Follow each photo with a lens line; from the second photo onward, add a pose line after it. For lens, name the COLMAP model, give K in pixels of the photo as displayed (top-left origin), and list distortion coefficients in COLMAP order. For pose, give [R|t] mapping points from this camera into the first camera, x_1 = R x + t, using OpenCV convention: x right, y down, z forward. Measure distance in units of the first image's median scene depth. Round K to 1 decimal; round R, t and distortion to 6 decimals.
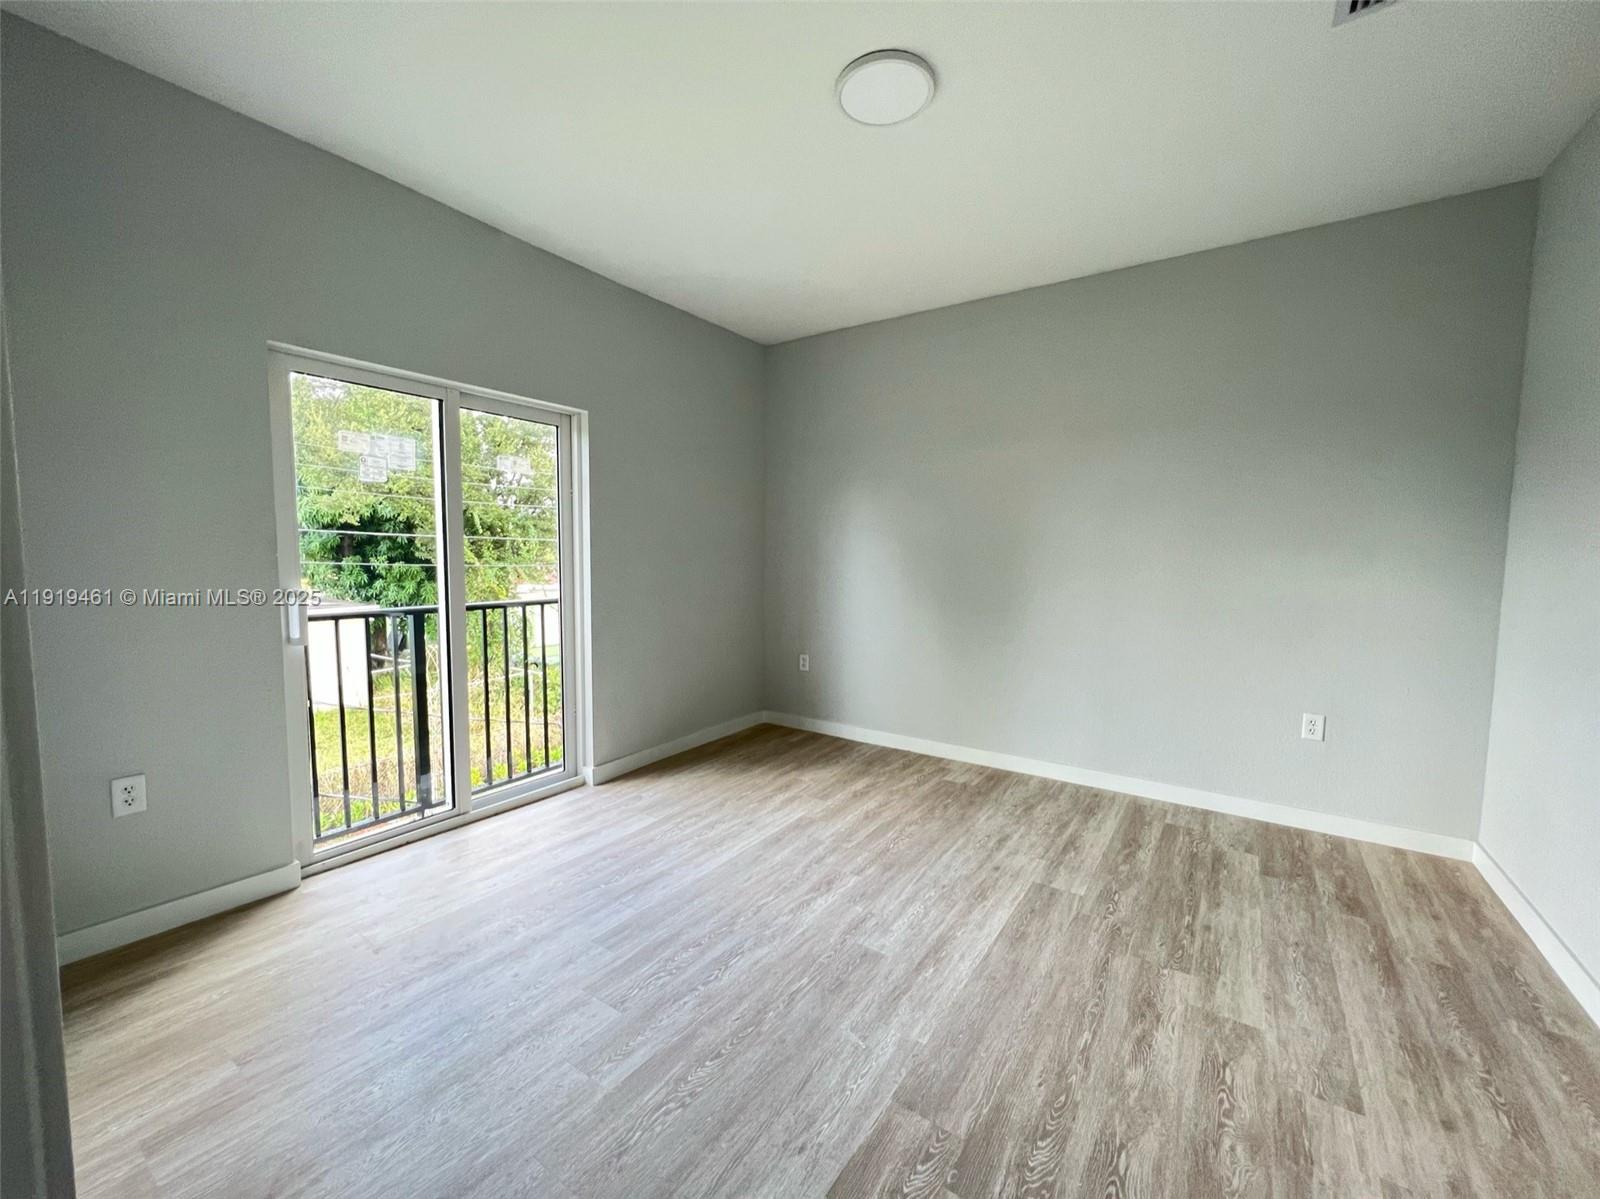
lens RADIAL K [[636.3, 0, 805.0], [0, 636.3, 597.2], [0, 0, 1]] dist [-0.002227, 0.000369]
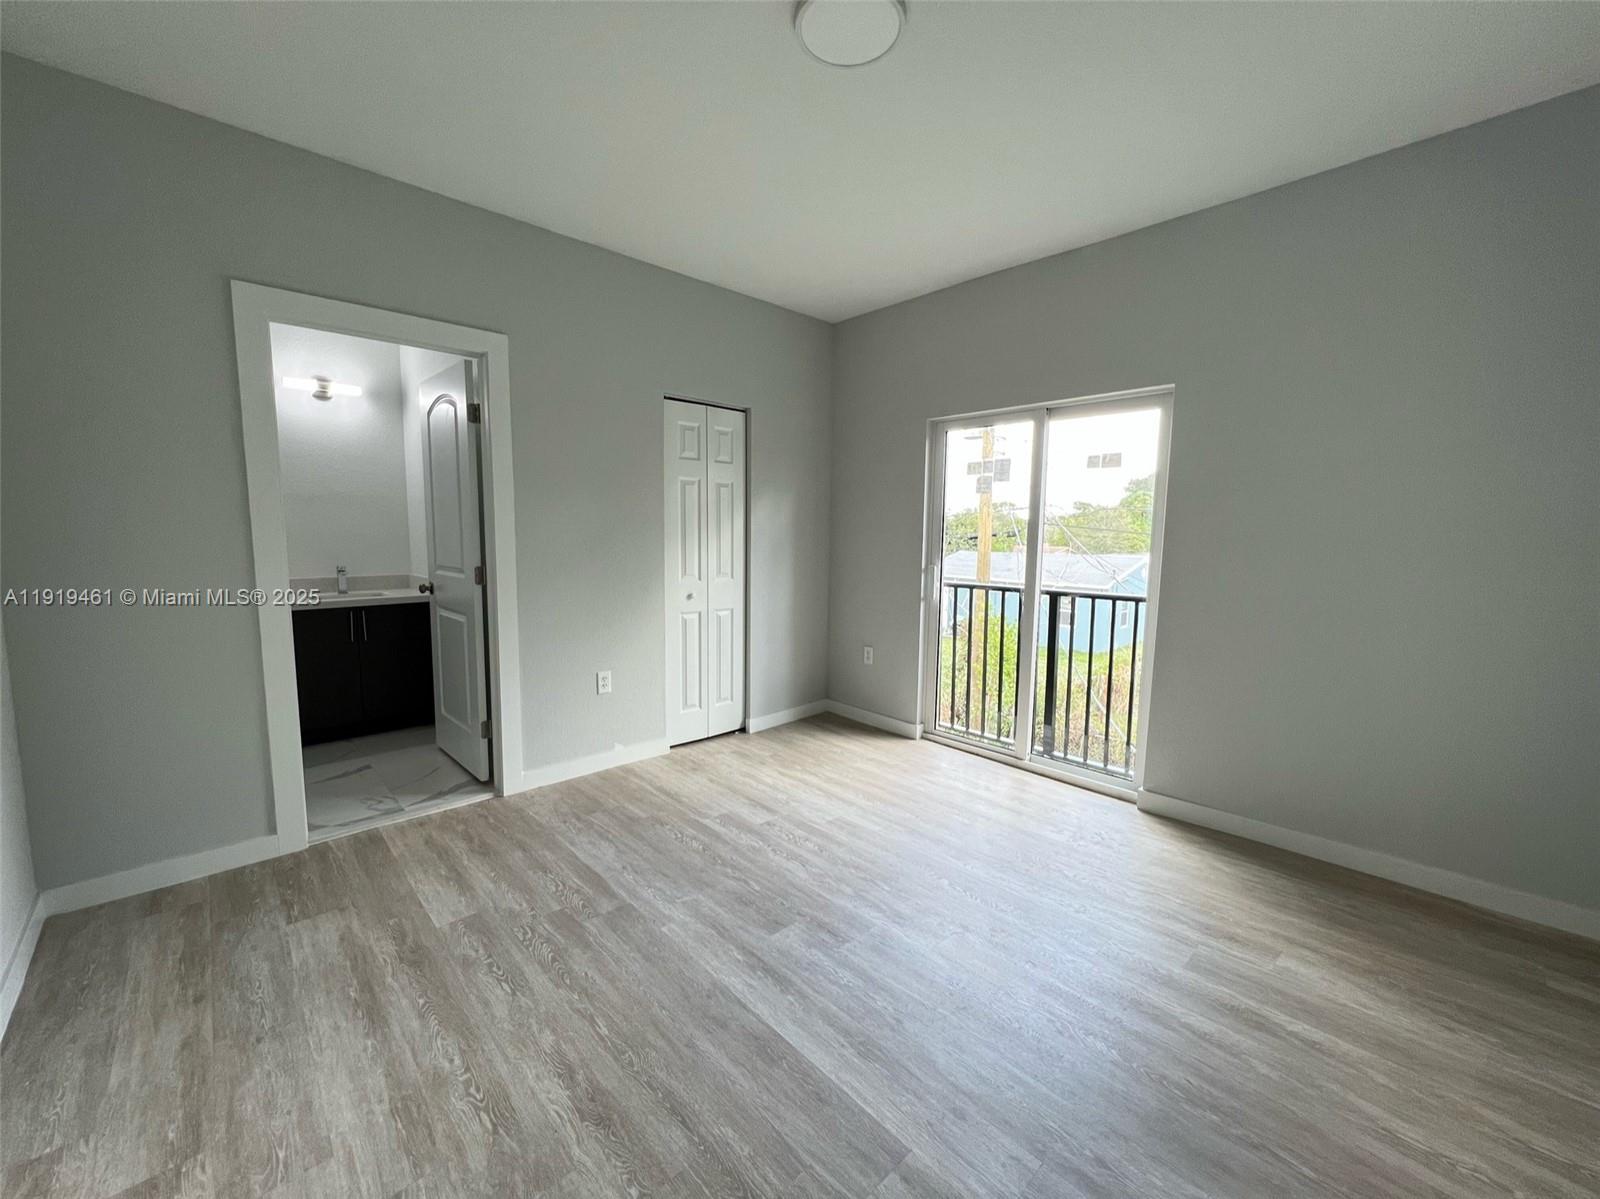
lens RADIAL K [[650.8, 0, 804.7], [0, 650.8, 603.5], [0, 0, 1]] dist [0.000131, 0.000241]
pose [[-0.217225, 0.094592, -0.971528, 1.187809], [-0.081482, 0.990063, 0.114615, -0.105088], [0.972715, 0.104059, -0.207359, 1.320384]]
